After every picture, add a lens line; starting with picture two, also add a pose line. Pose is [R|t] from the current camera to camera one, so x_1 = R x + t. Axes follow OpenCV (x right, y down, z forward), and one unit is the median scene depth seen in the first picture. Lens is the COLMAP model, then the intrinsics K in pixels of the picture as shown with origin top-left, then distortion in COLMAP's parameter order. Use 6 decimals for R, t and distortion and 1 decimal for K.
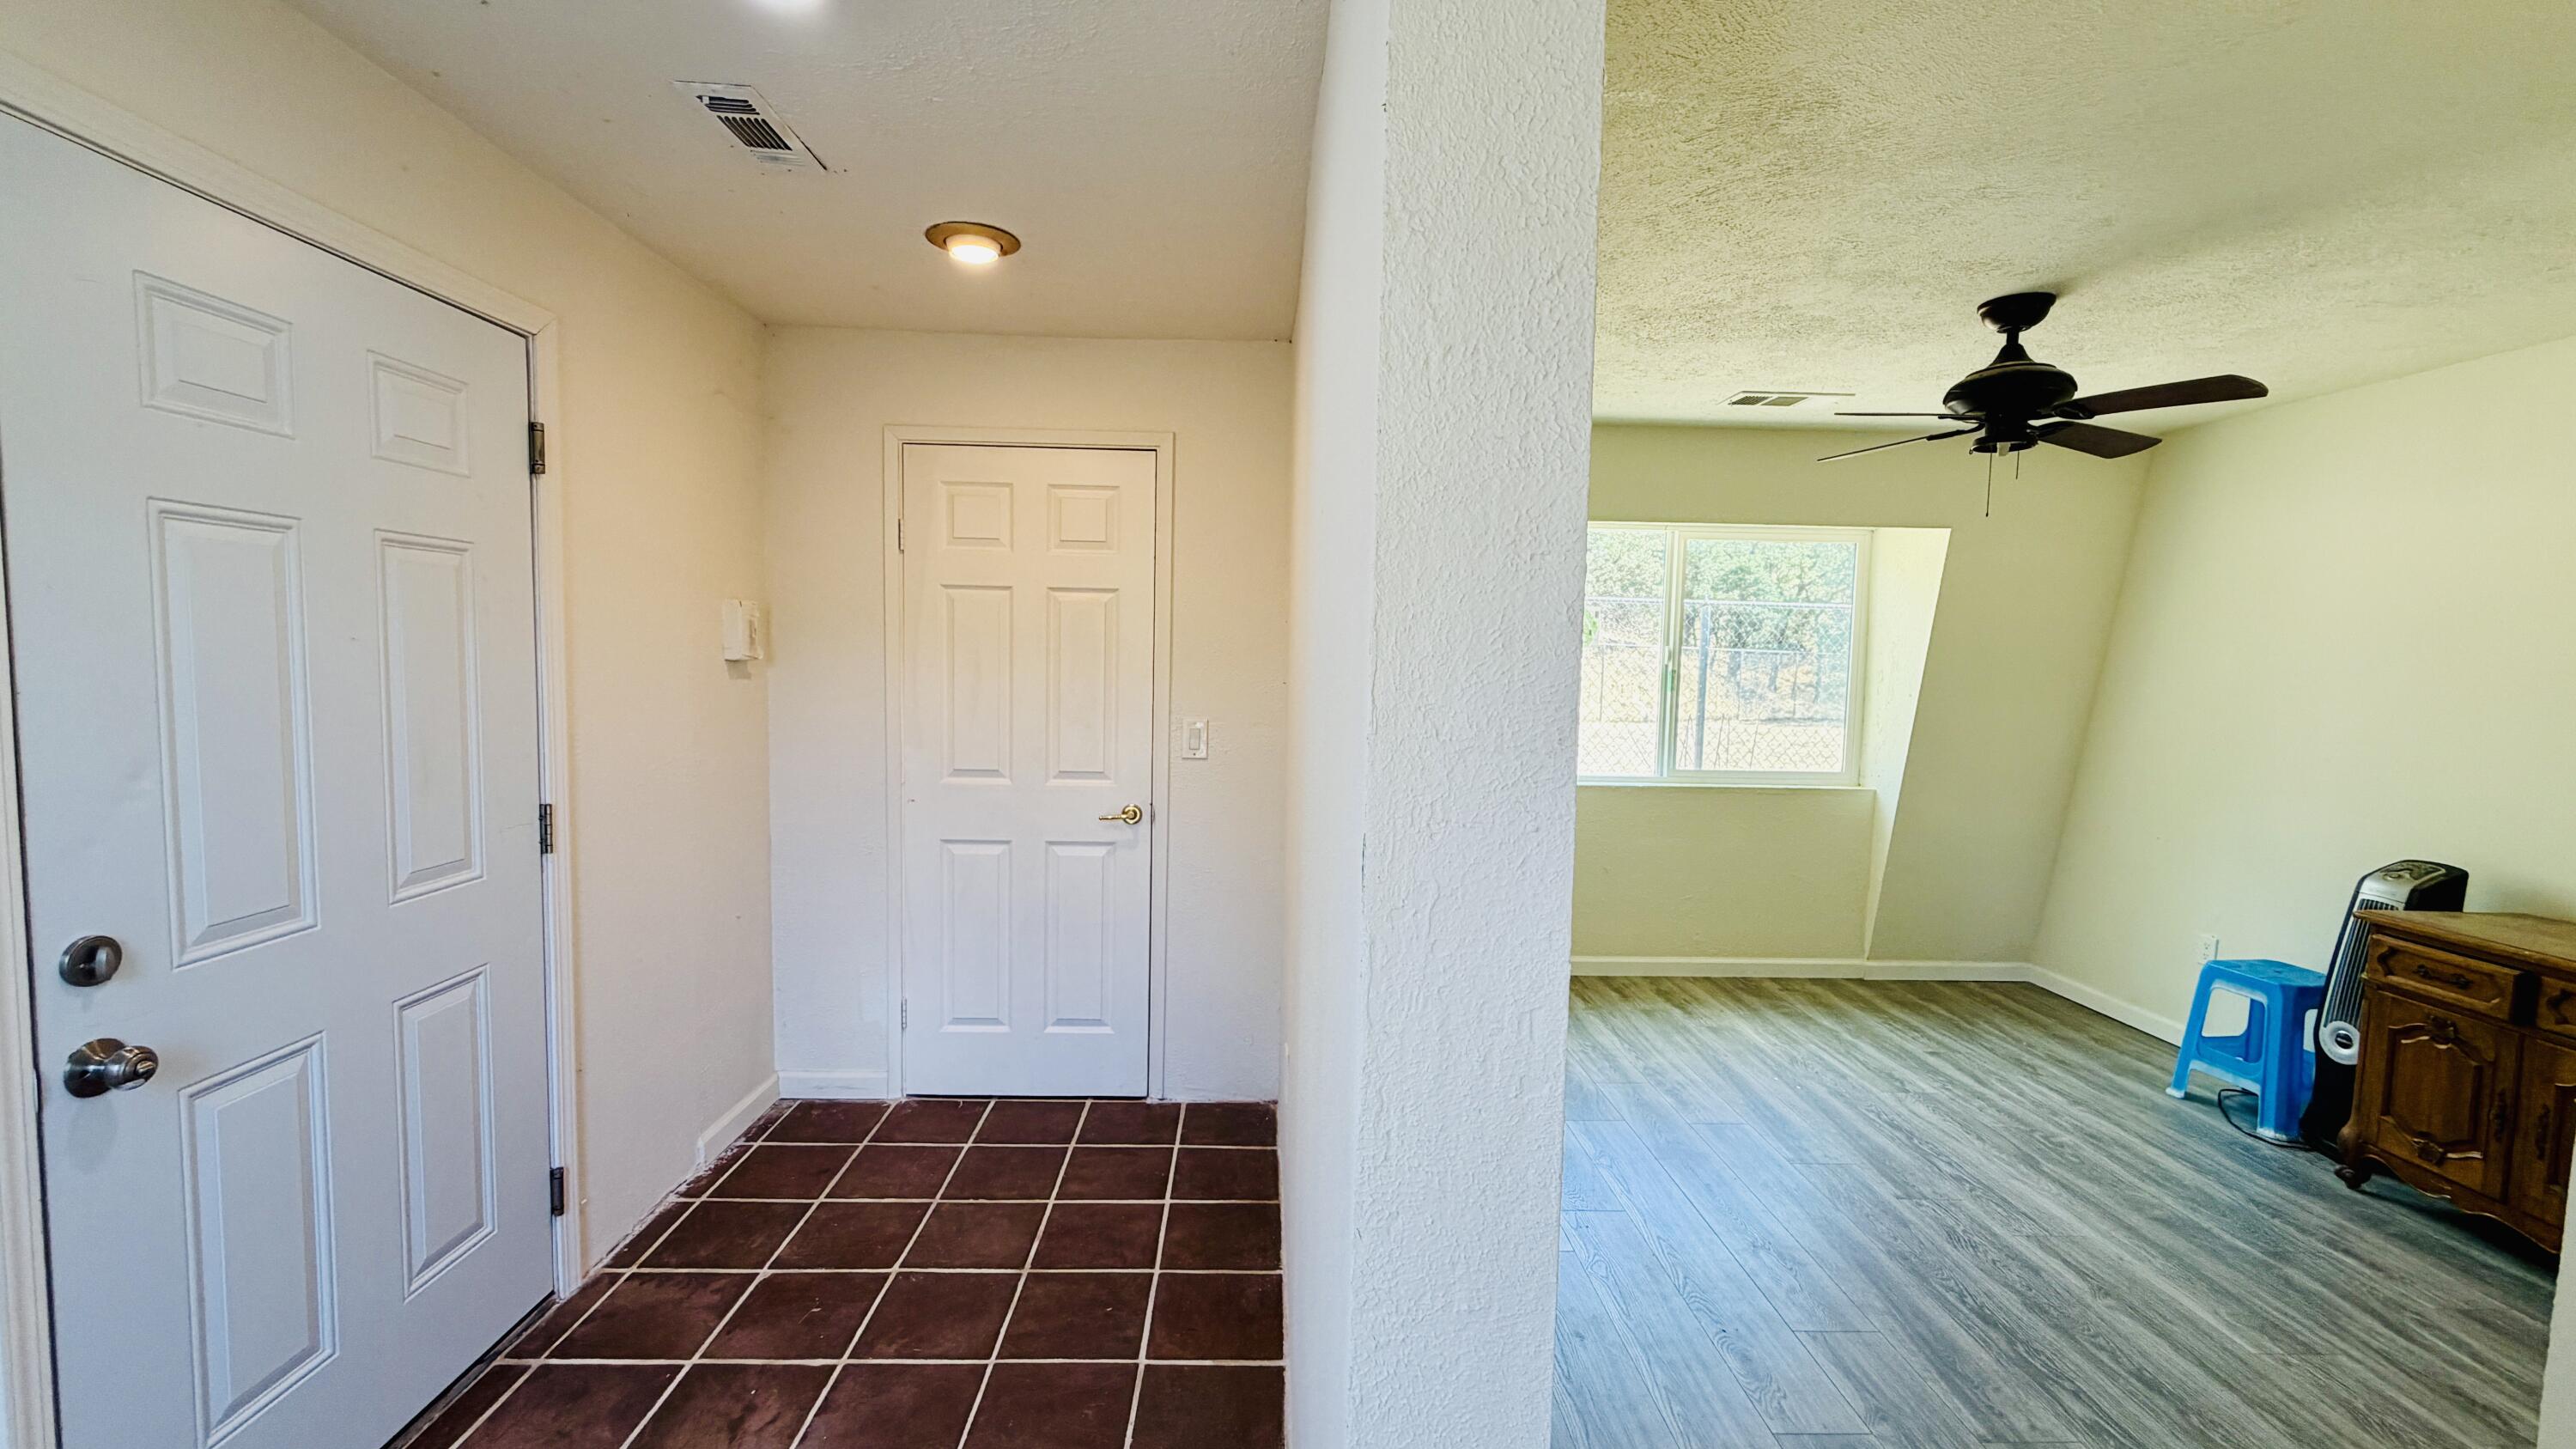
lens RADIAL K [[1050.3, 0, 1279.2], [0, 1050.3, 723.8], [0, 0, 1]] dist [0.002071, 0.000075]
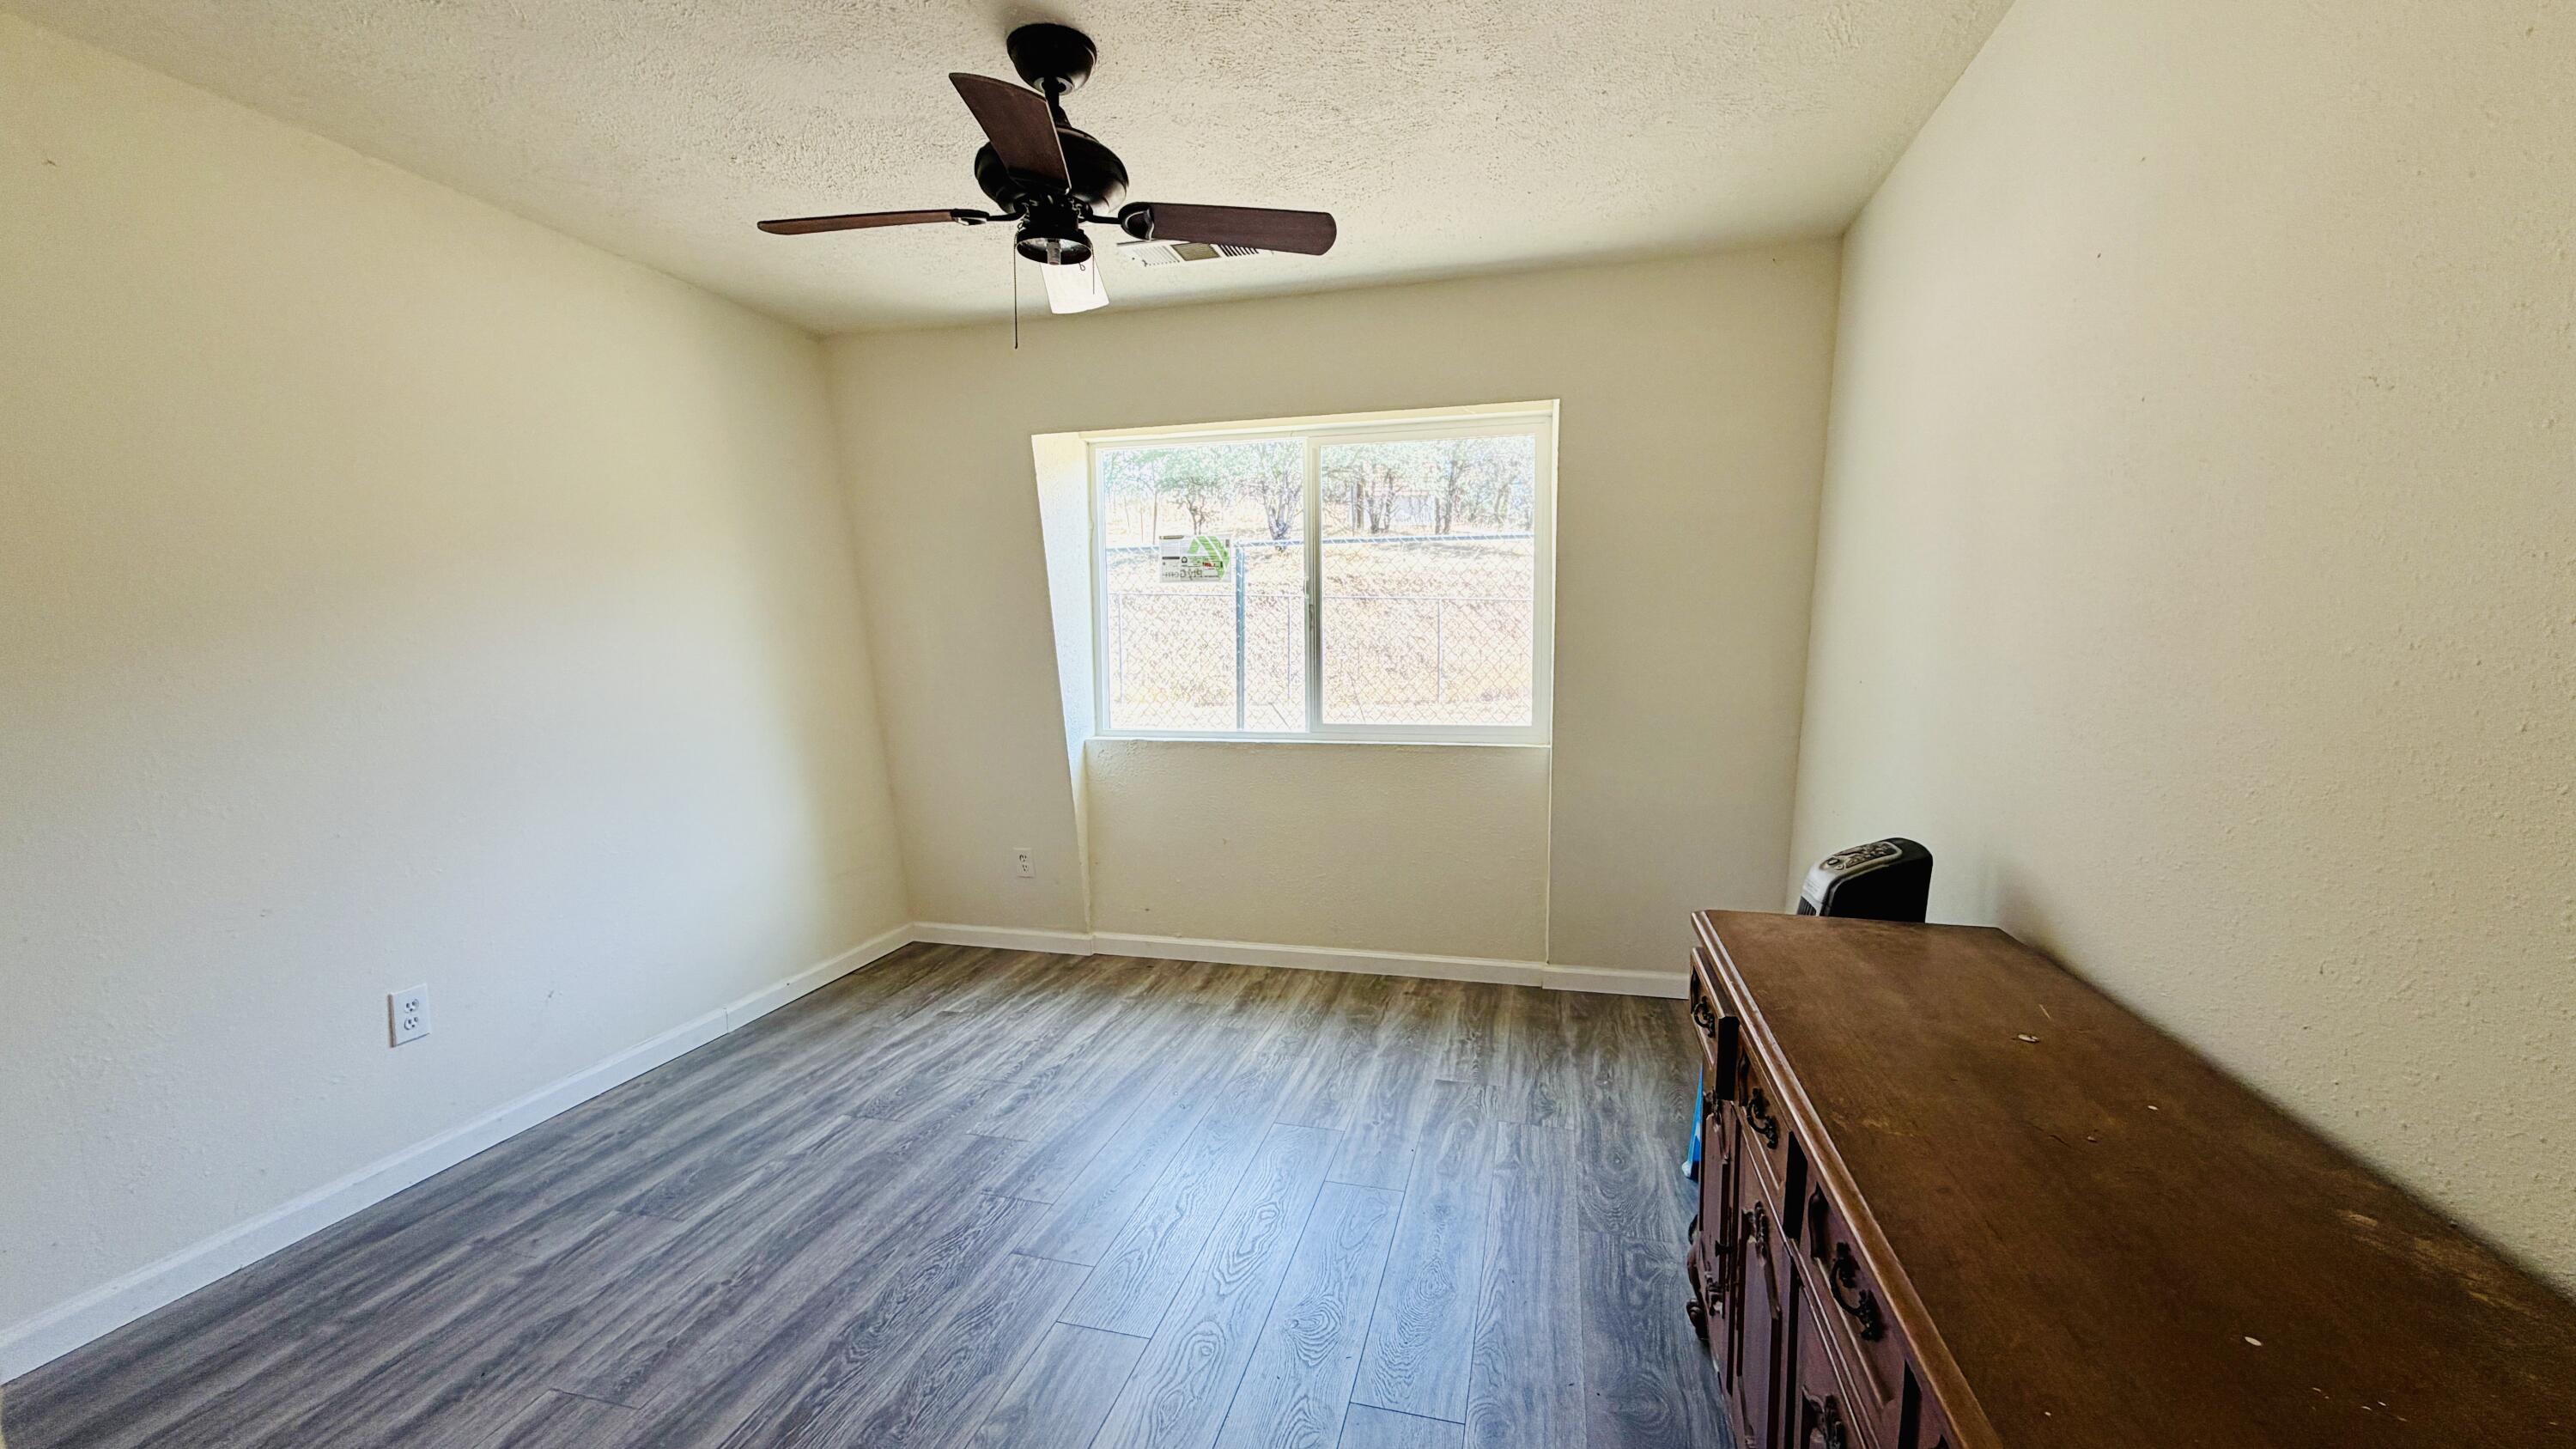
lens RADIAL K [[1050.3, 0, 1290.0], [0, 1050.3, 731.1], [0, 0, 1]] dist [0.002071, 0.000075]
pose [[0.961699, 0.001564, -0.274102, 0.655109], [0.003793, 0.999812, 0.019012, 0.038364], [0.274080, -0.019324, 0.961513, 0.216813]]
